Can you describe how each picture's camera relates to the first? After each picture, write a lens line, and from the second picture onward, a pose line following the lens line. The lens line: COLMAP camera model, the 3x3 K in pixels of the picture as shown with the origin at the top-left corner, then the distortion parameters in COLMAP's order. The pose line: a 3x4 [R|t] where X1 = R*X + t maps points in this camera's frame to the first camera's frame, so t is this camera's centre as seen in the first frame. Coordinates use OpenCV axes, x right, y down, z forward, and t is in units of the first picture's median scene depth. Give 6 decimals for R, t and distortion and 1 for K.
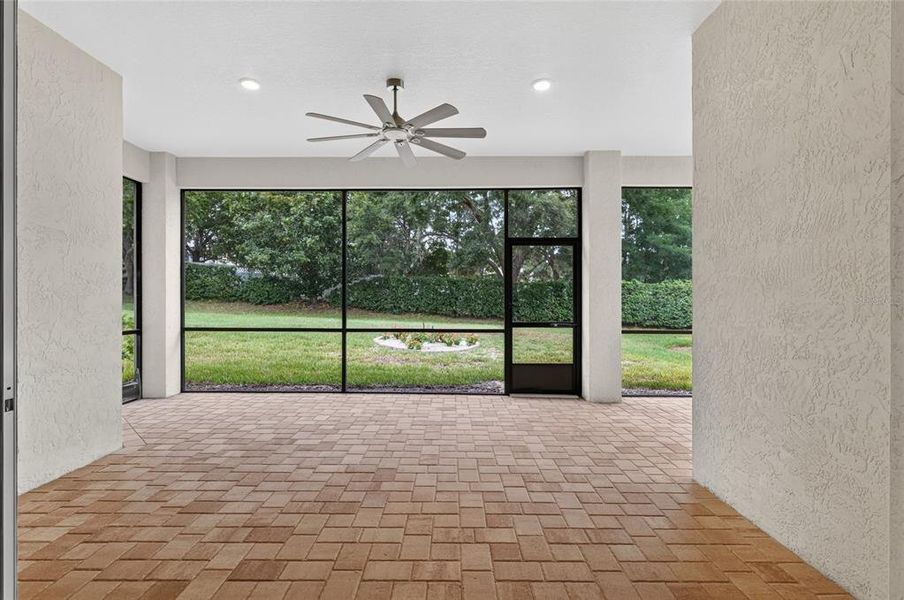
lens RADIAL K [[449.4, 0, 463.7], [0, 449.4, 302.8], [0, 0, 1]] dist [0.000537, -0.000528]
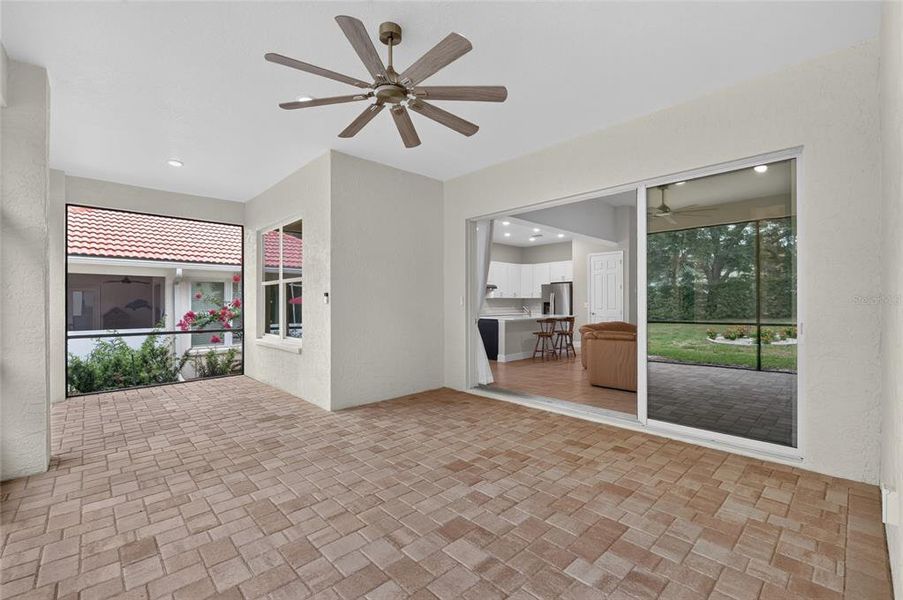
lens RADIAL K [[385.6, 0, 455.6], [0, 385.6, 297.0], [0, 0, 1]] dist [0.004053, -0.000357]
pose [[-0.688408, 0.015470, 0.725159, -0.386113], [0.006749, 0.999866, -0.014924, -0.006053], [-0.725293, -0.005379, -0.688420, 0.741646]]
